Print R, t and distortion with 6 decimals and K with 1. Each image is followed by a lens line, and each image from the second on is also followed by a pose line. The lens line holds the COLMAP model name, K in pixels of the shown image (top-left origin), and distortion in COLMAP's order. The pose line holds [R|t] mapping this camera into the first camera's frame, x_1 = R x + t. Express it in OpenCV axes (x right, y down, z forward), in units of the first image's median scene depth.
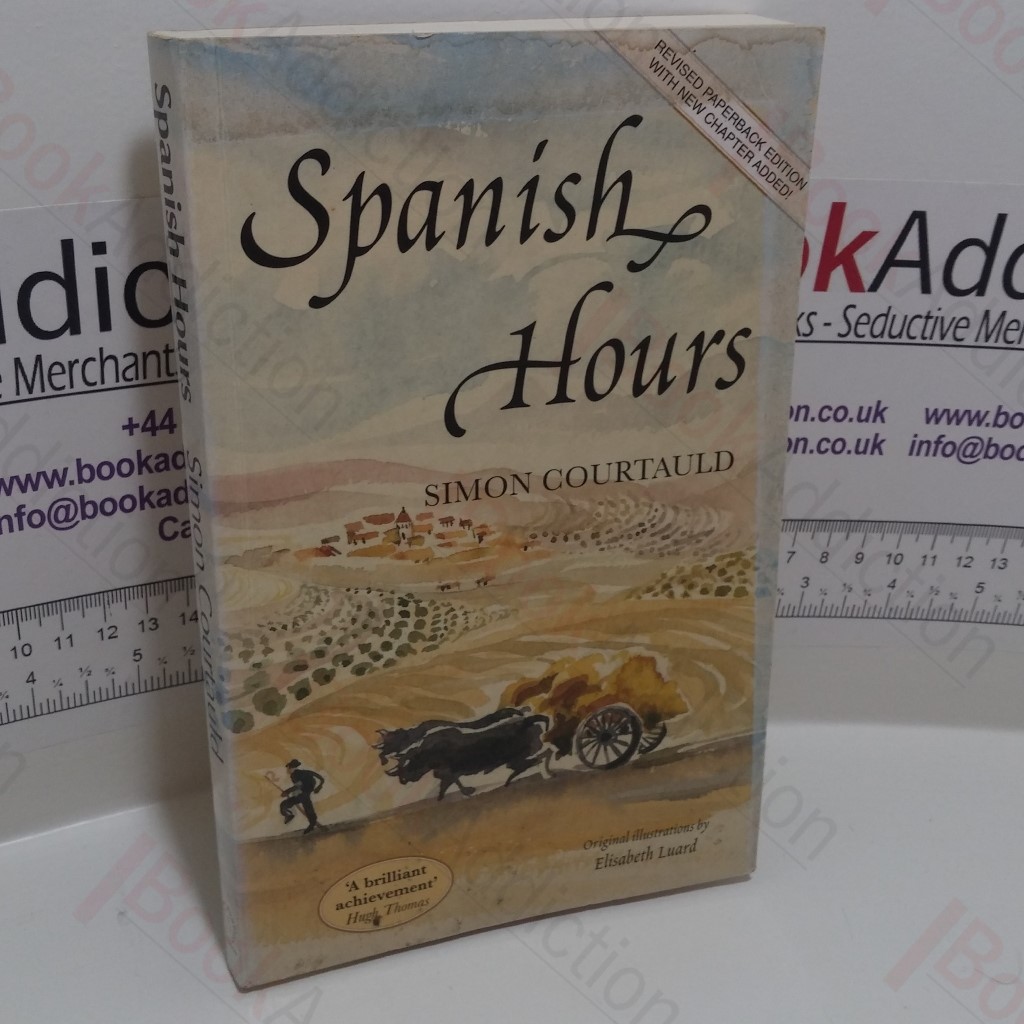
lens RADIAL K [[1452.4, 0, 511.0], [0, 1452.4, 514.7], [0, 0, 1]] dist [0.010495, 0.007210]
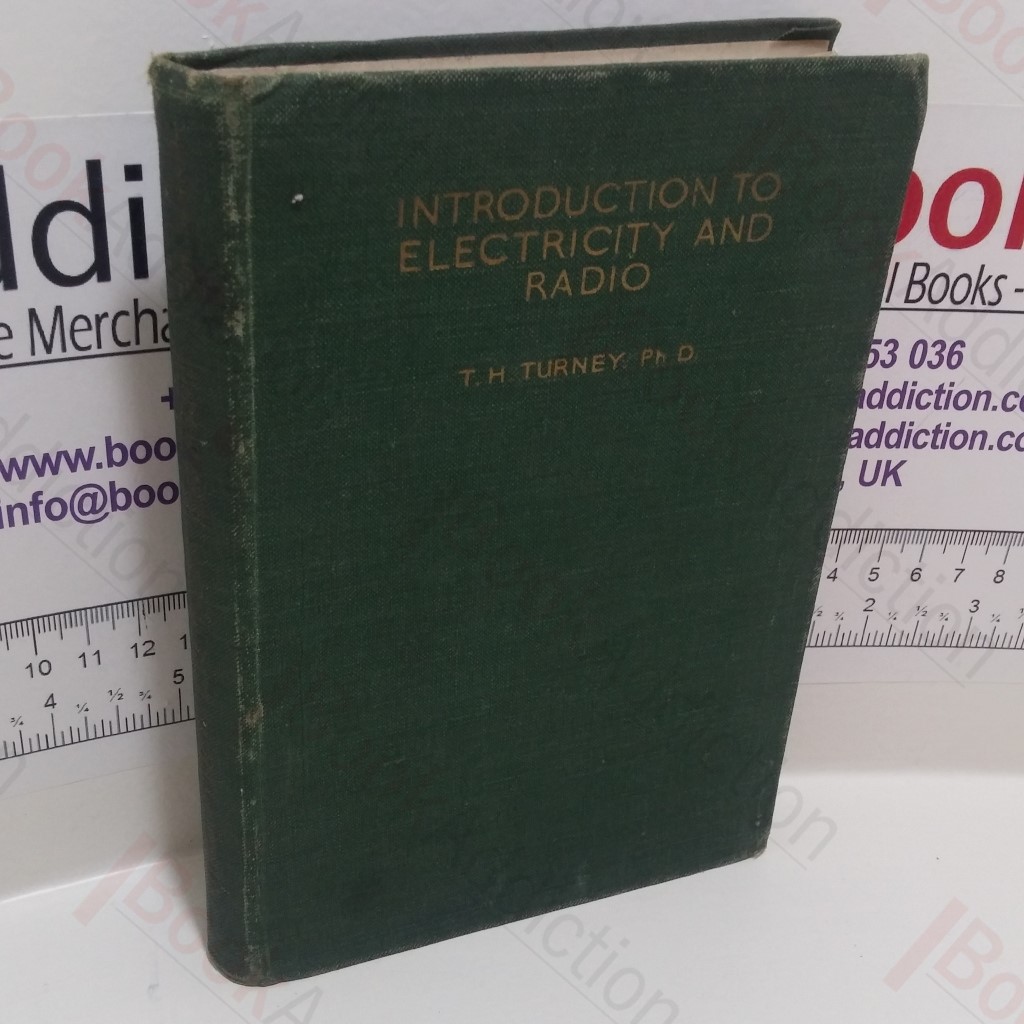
lens RADIAL K [[1462.8, 0, 507.4], [0, 1462.8, 513.0], [0, 0, 1]] dist [0.021253, -0.012600]
pose [[0.998307, 0.016686, -0.055717, -0.025246], [-0.017485, 0.999751, -0.013878, 0.012201], [0.055471, 0.014828, 0.998350, 0.185771]]
